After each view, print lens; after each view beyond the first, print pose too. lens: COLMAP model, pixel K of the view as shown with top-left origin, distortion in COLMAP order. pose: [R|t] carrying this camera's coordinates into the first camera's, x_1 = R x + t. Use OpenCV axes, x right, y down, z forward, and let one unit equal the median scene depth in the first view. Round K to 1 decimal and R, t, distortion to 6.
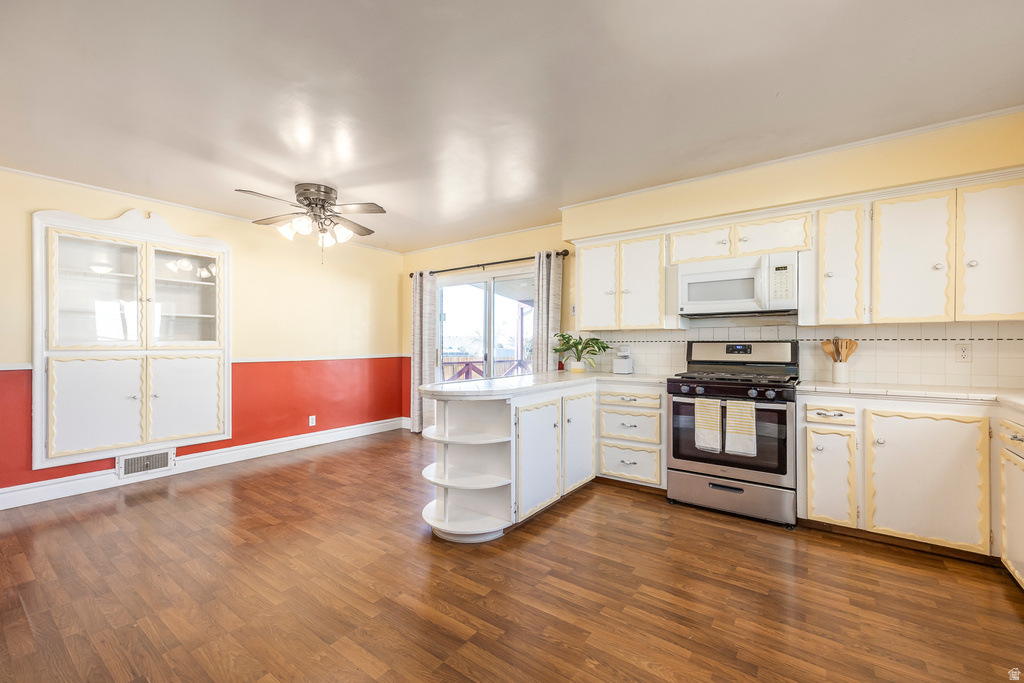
lens RADIAL K [[398.7, 0, 512.0], [0, 398.7, 341.5], [0, 0, 1]] dist [0.007450, 0.000044]
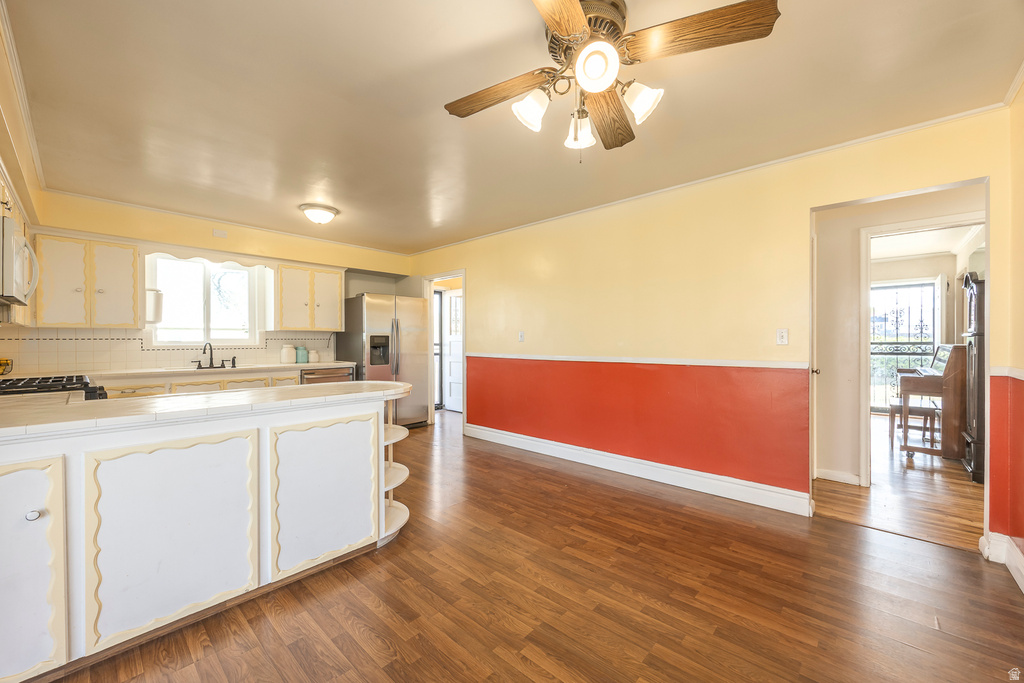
lens RADIAL K [[398.7, 0, 512.0], [0, 398.7, 341.5], [0, 0, 1]] dist [0.007450, 0.000044]
pose [[-0.992626, 0.000820, 0.121215, -0.500493], [0.000246, 0.999989, -0.004746, 0.006569], [-0.121217, -0.004681, -0.992615, 1.624329]]
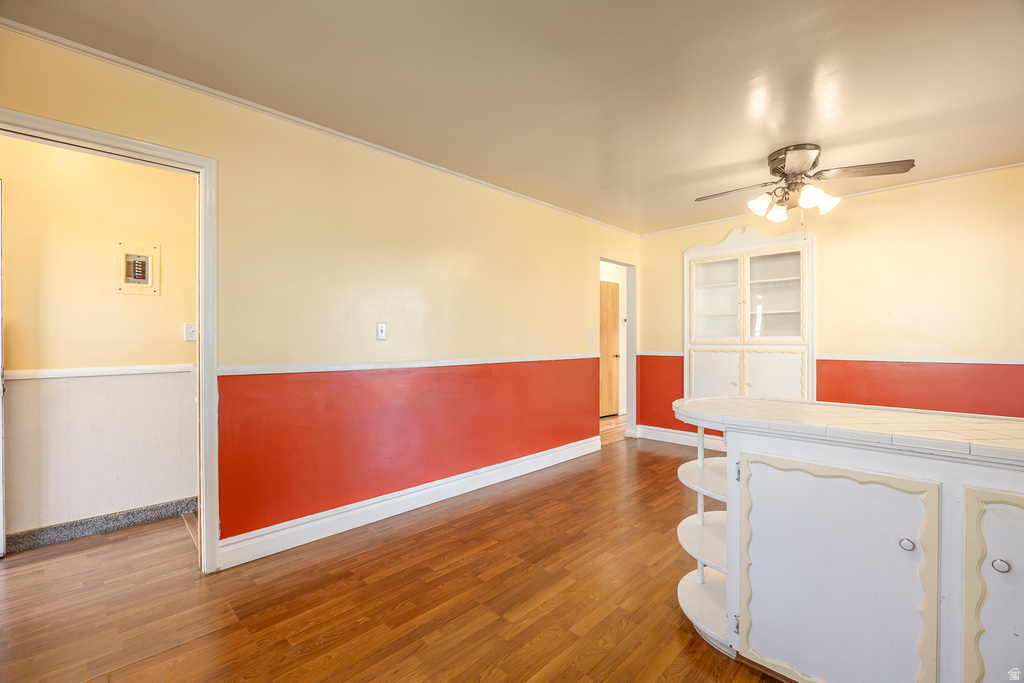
lens RADIAL K [[447.2, 0, 532.2], [0, 447.2, 342.1], [0, 0, 1]] dist [0.000610, 0.000070]
pose [[-0.128395, 0.001595, -0.991722, 0.536433], [0.007384, 0.999973, 0.000652, 0.010106], [0.991696, -0.007239, -0.128403, 0.640038]]
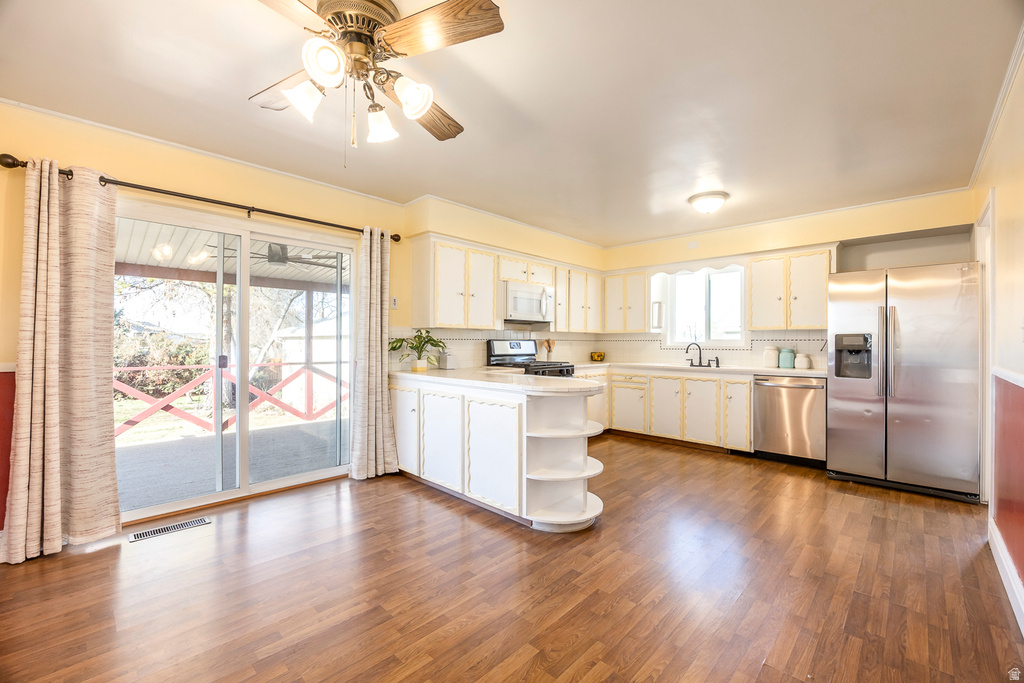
lens RADIAL K [[429.7, 0, 512.0], [0, 429.7, 341.5], [0, 0, 1]] dist [-0.014906, 0.000043]
pose [[0.153710, 0.003976, 0.988108, -1.042377], [-0.011643, 0.999930, -0.002213, 0.008752], [-0.988047, -0.011164, 0.153746, 0.813452]]
